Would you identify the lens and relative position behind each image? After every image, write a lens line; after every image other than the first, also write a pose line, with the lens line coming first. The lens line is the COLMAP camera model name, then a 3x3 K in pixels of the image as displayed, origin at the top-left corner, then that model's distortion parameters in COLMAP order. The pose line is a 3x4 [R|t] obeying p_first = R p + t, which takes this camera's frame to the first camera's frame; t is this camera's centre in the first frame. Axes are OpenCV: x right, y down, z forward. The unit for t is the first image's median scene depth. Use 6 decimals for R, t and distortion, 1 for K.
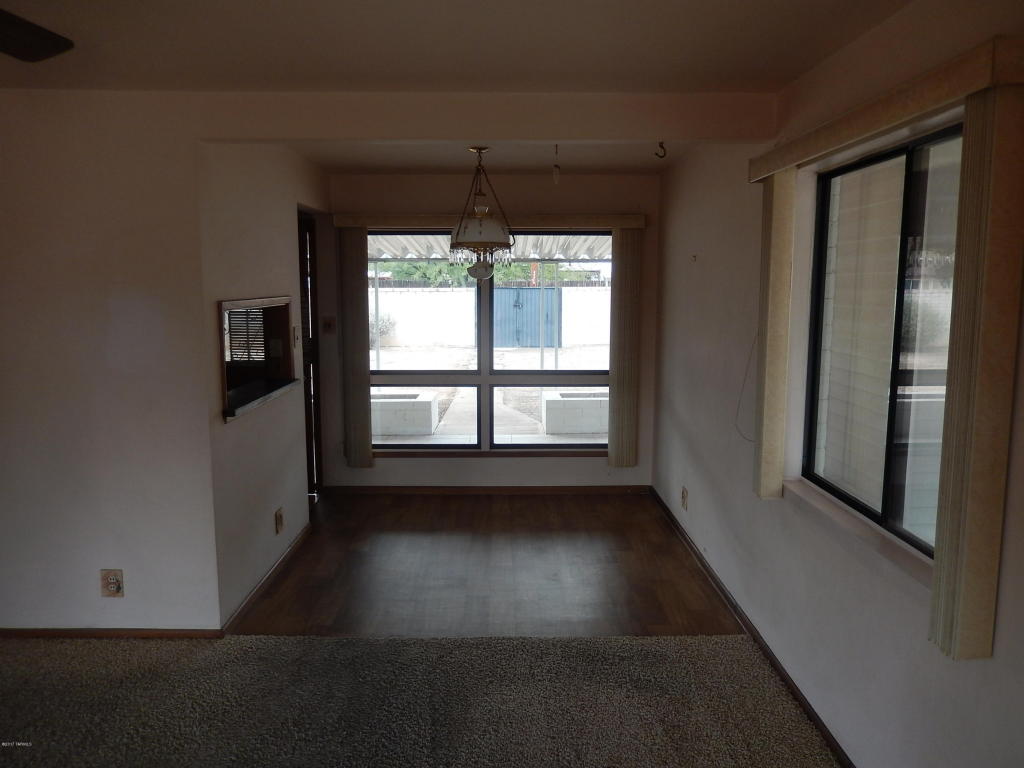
lens RADIAL K [[770.2, 0, 512.0], [0, 770.2, 384.0], [0, 0, 1]] dist [-0.000886, -0.000044]
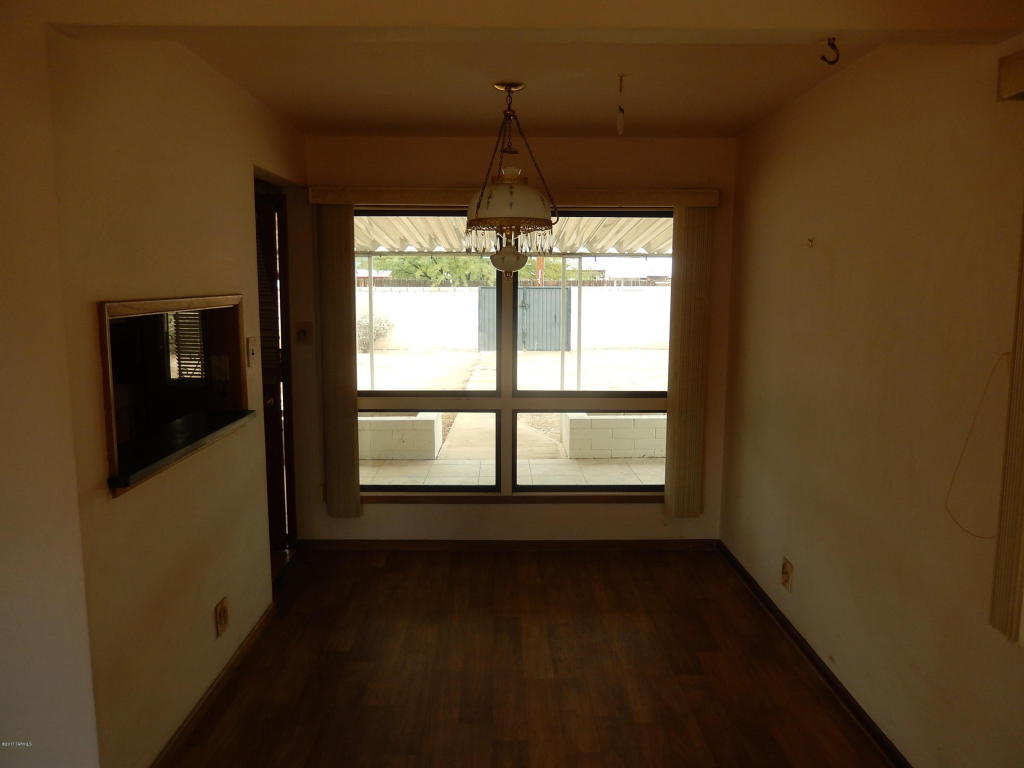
lens RADIAL K [[762.3, 0, 512.0], [0, 762.3, 384.0], [0, 0, 1]] dist [-0.006011, -0.003103]
pose [[0.999995, 0.002256, 0.002209, -0.030833], [-0.002258, 0.999997, 0.000935, -0.025778], [-0.002207, -0.000940, 0.999997, 0.231928]]
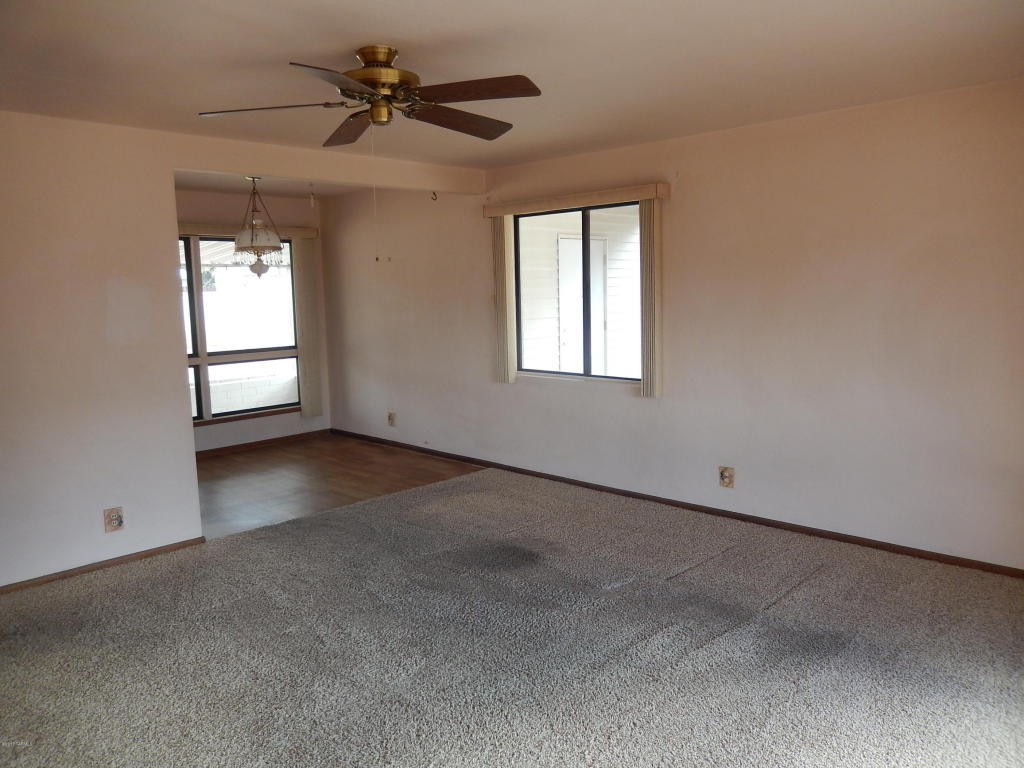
lens RADIAL K [[770.2, 0, 512.0], [0, 770.2, 384.0], [0, 0, 1]] dist [-0.000886, -0.000044]
pose [[0.707990, -0.106468, 0.698151, -0.532911], [0.114342, 0.992809, 0.035449, 0.043374], [-0.696905, 0.054730, 0.715072, -0.194698]]
